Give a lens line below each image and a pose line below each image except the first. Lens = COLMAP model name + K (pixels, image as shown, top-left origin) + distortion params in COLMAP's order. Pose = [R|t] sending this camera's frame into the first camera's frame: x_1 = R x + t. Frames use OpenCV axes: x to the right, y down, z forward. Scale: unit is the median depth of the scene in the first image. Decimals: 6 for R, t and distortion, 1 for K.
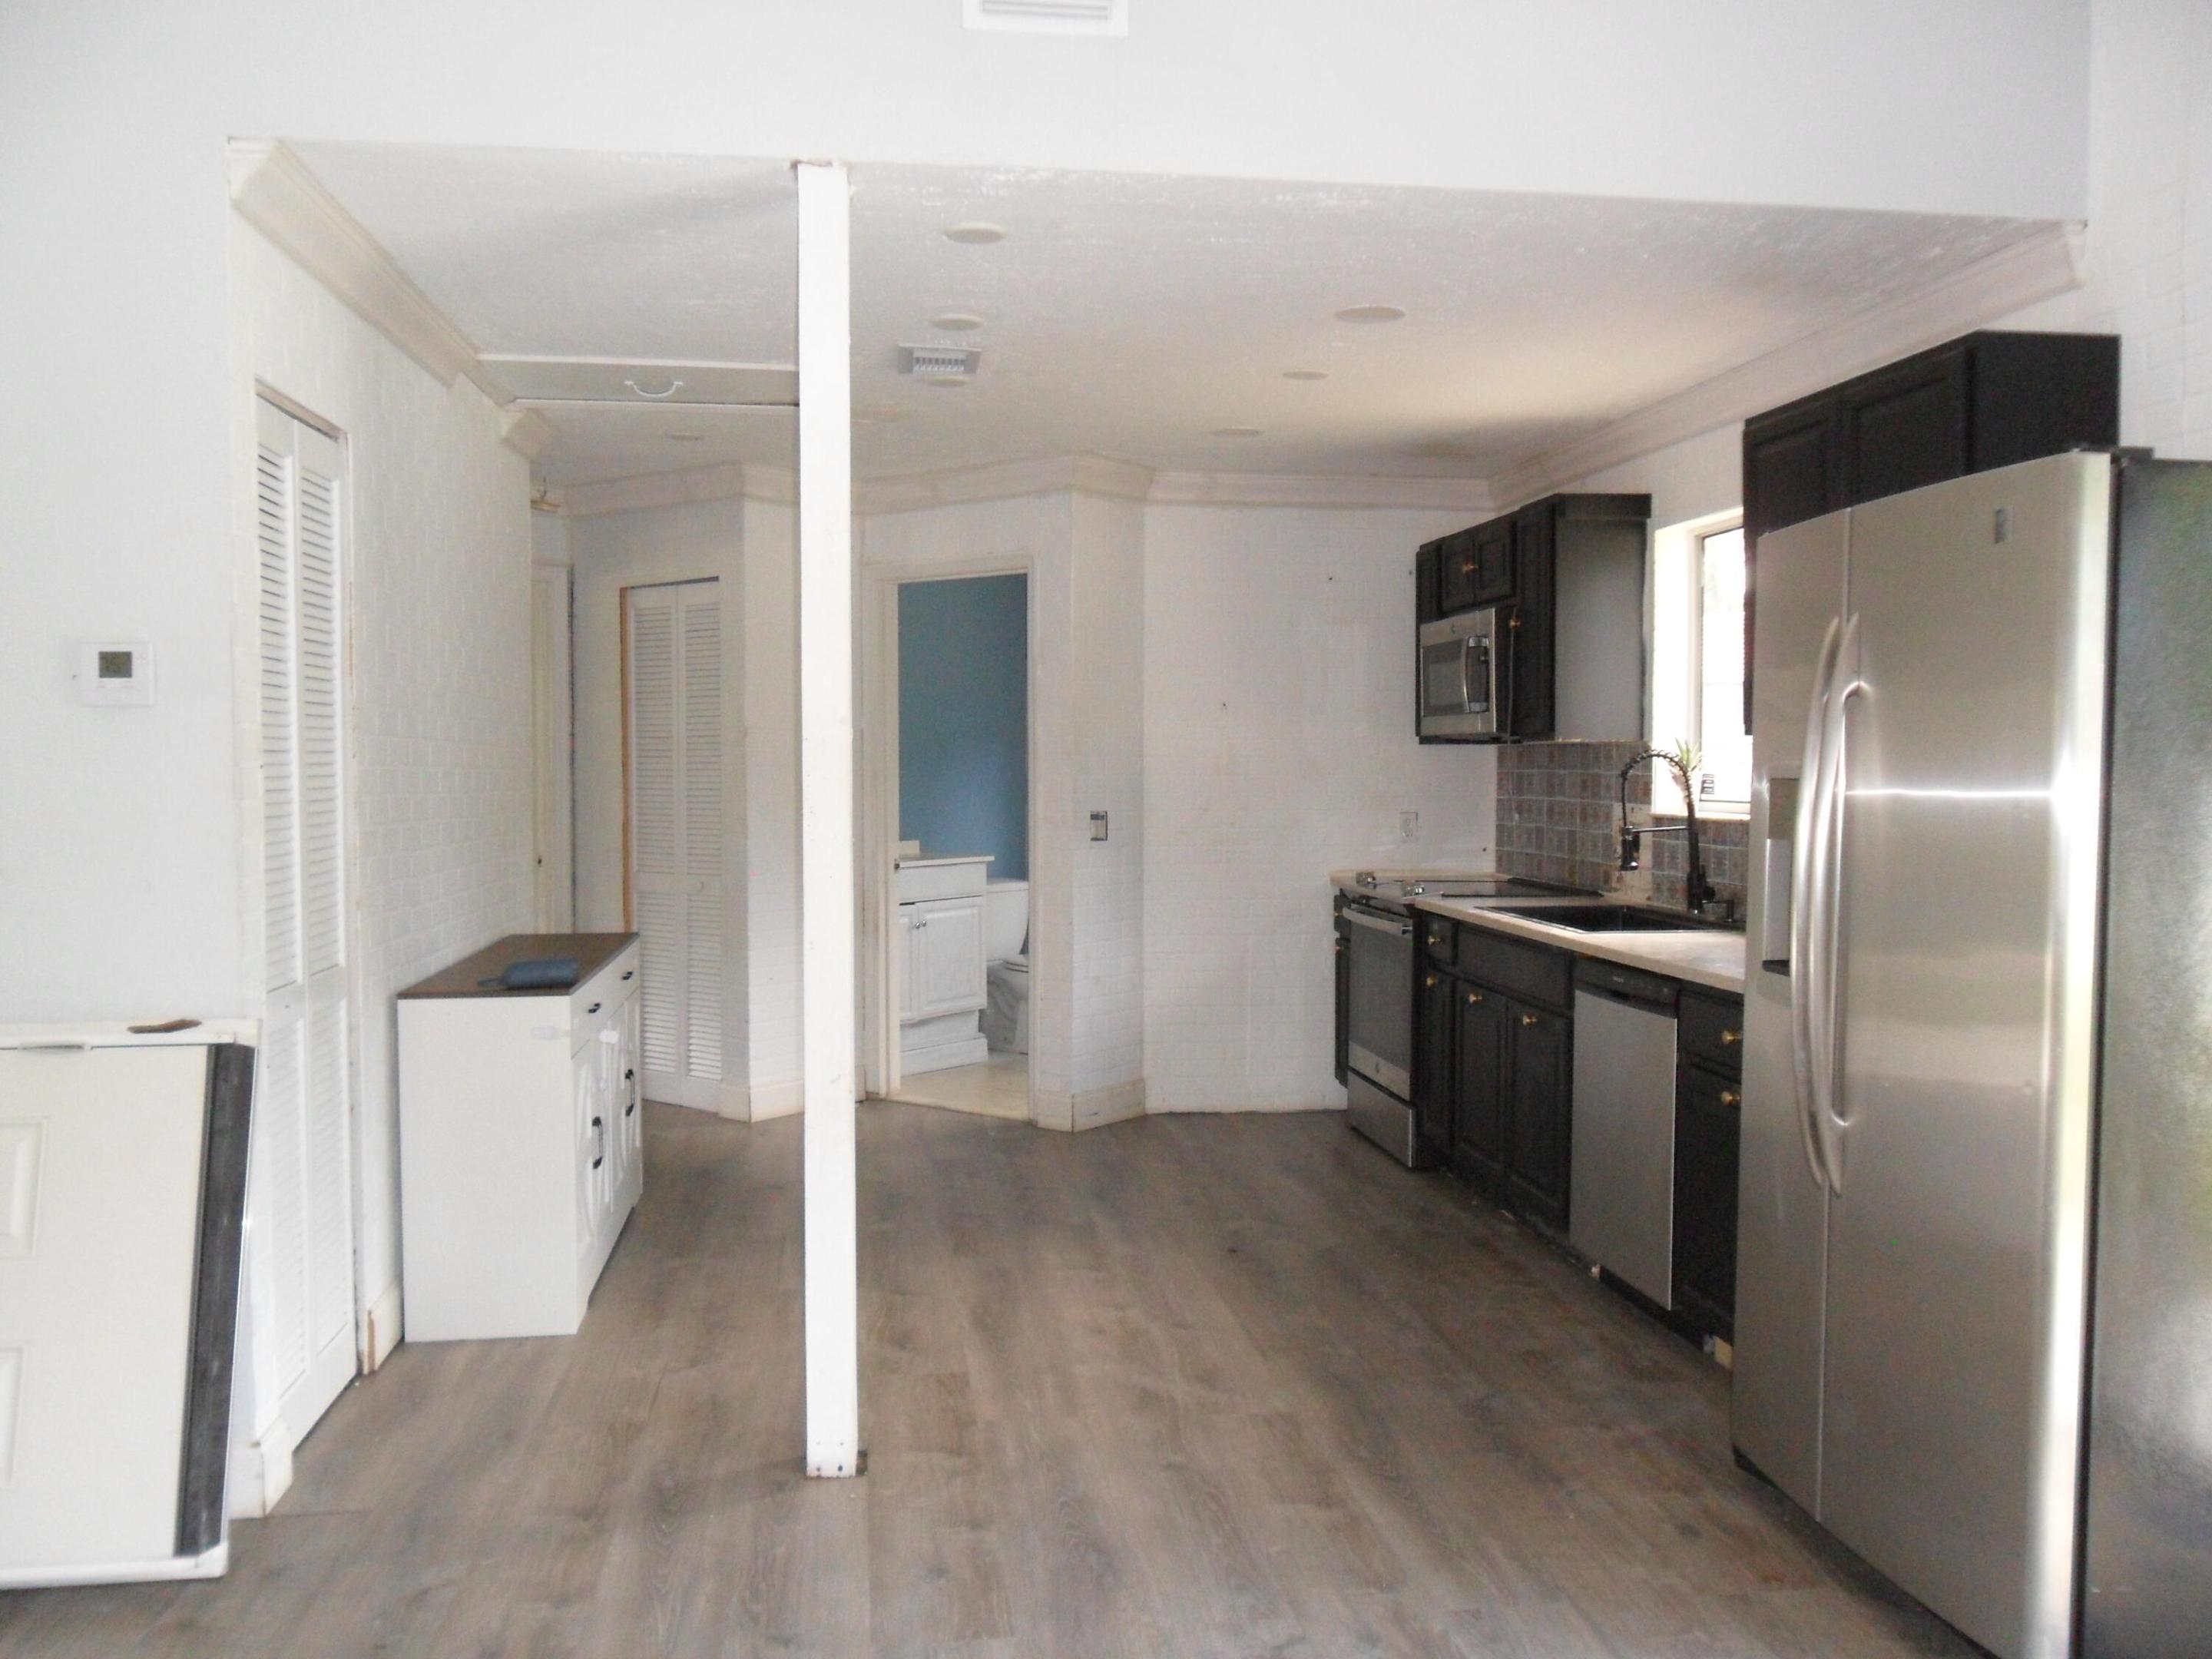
lens RADIAL K [[1820.4, 0, 1104.1], [0, 1820.4, 837.0], [0, 0, 1]] dist [-0.022783, 0.024256]
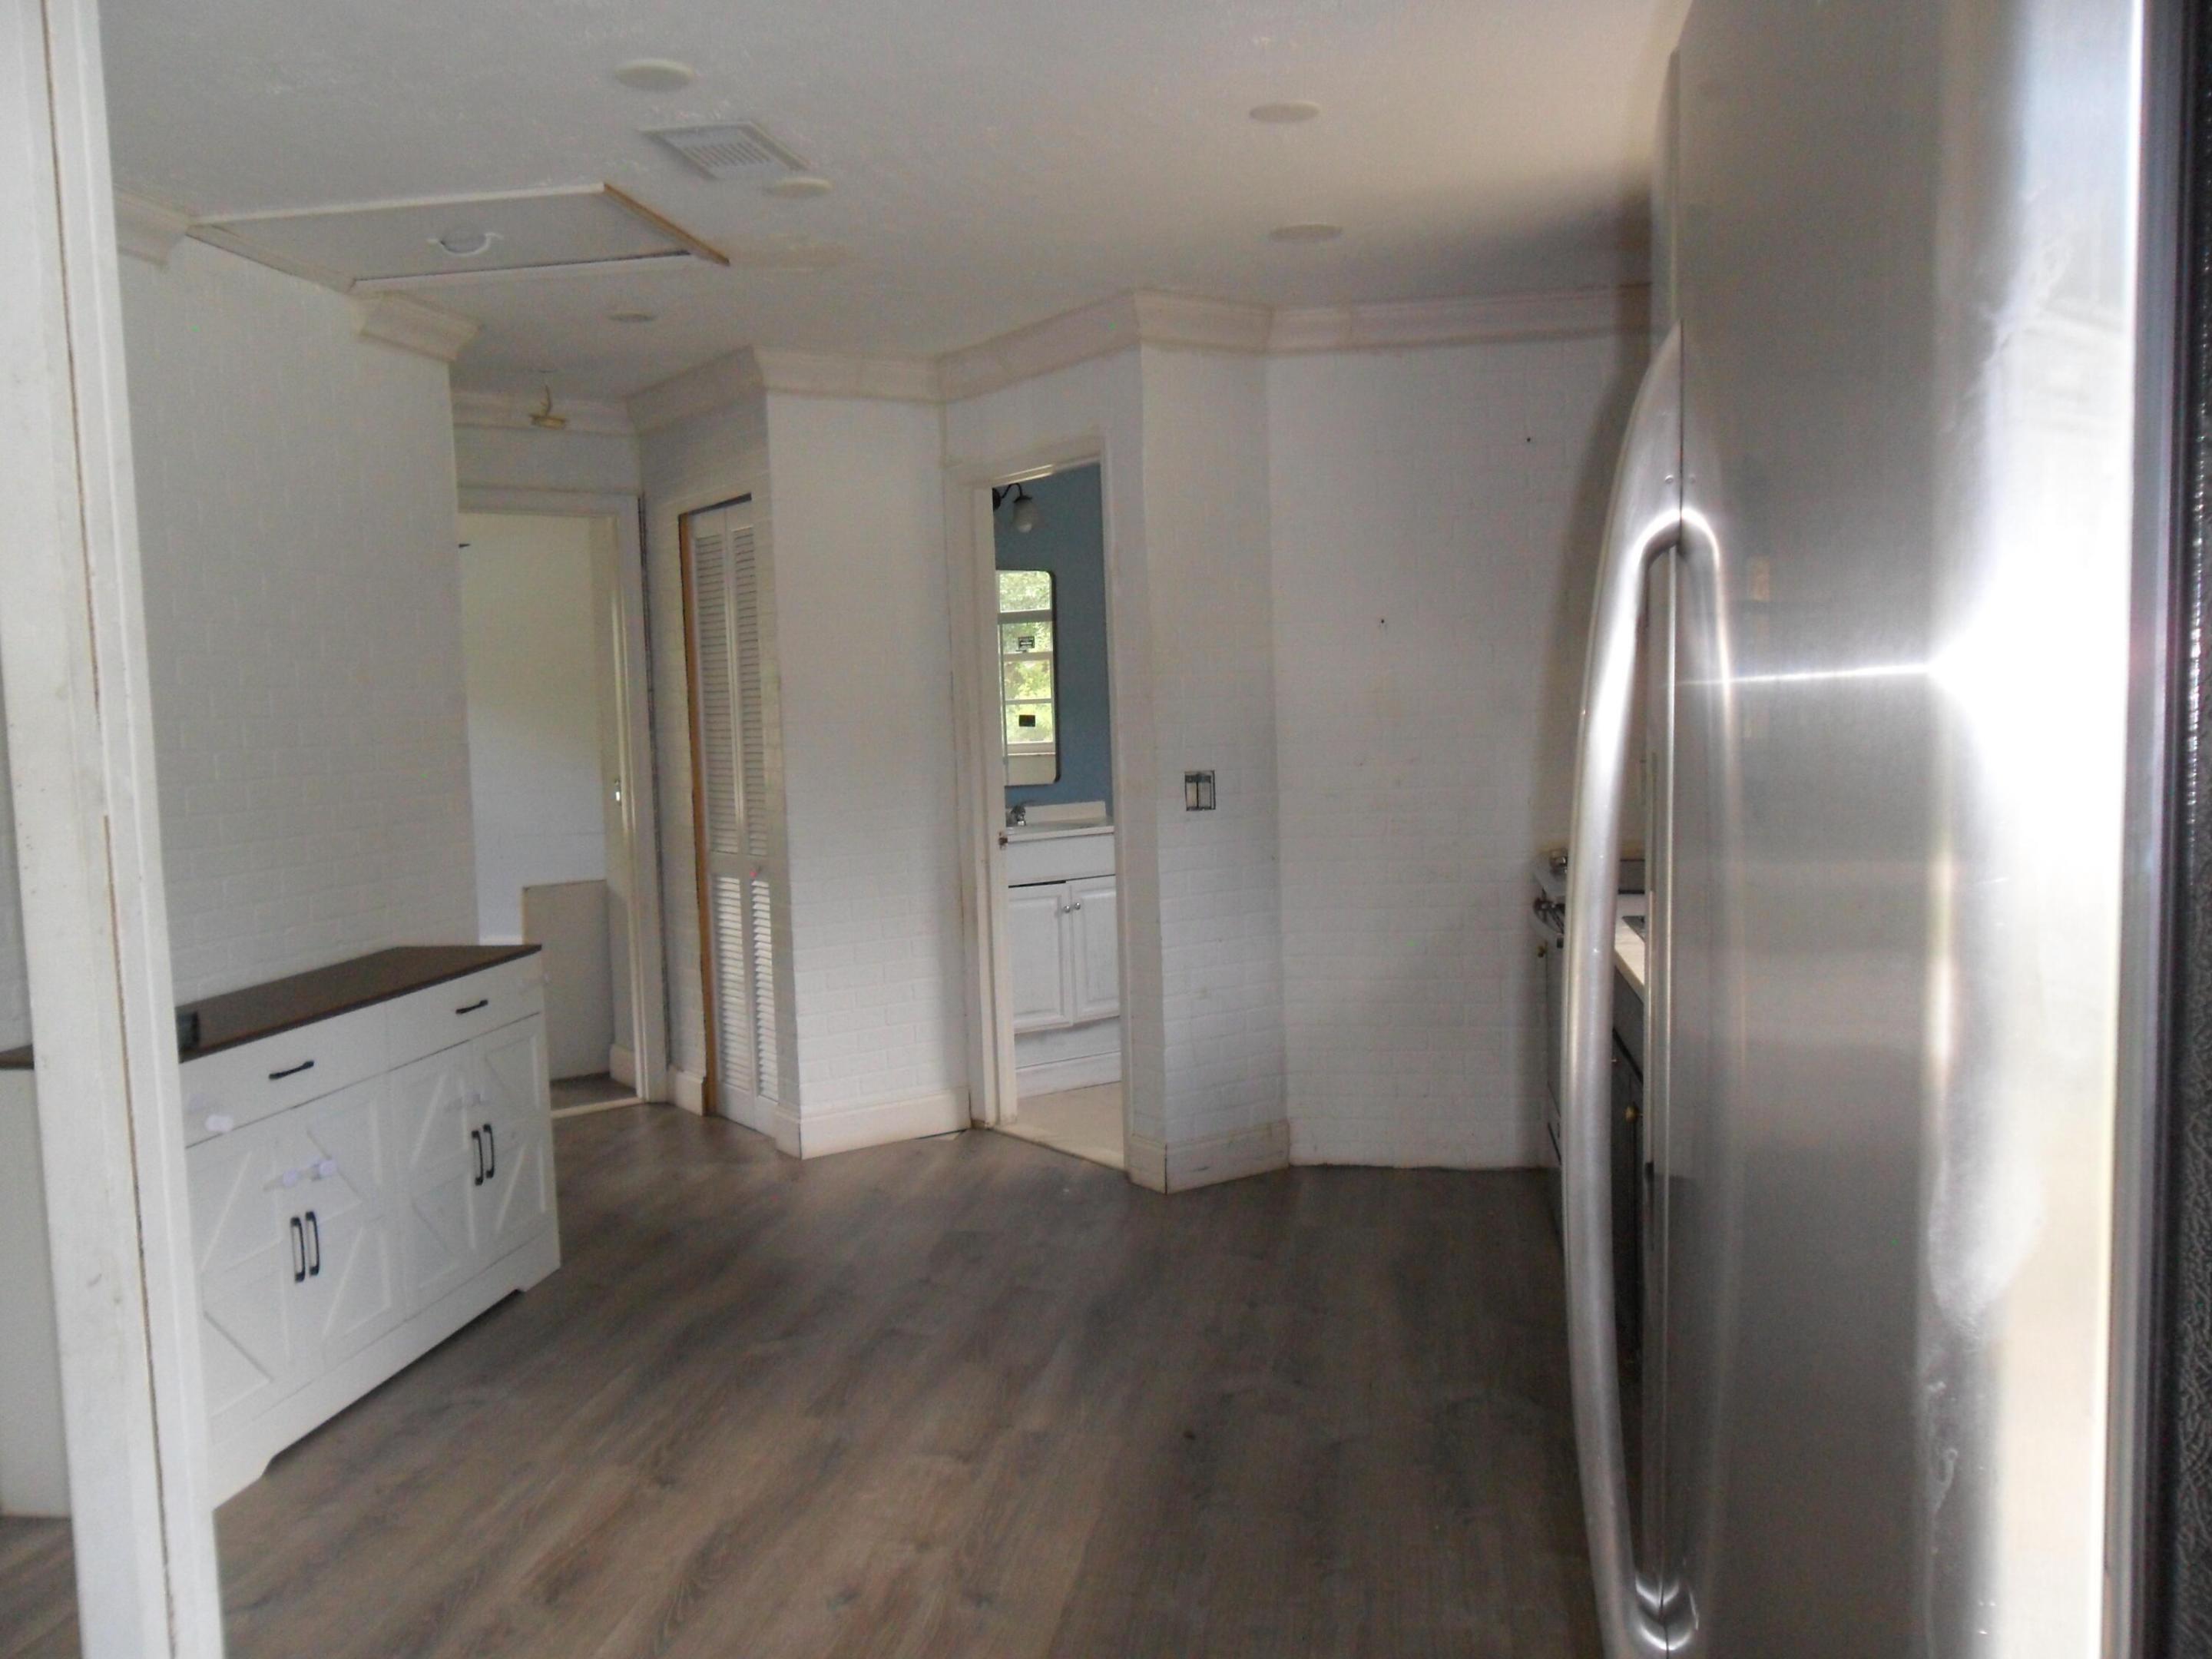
lens RADIAL K [[1820.4, 0, 1103.5], [0, 1820.4, 831.2], [0, 0, 1]] dist [-0.022783, 0.024256]
pose [[0.954286, -0.012004, -0.298654, 0.179099], [0.023154, 0.999160, 0.033821, -0.015158], [0.297997, -0.039190, 0.953762, 0.259693]]
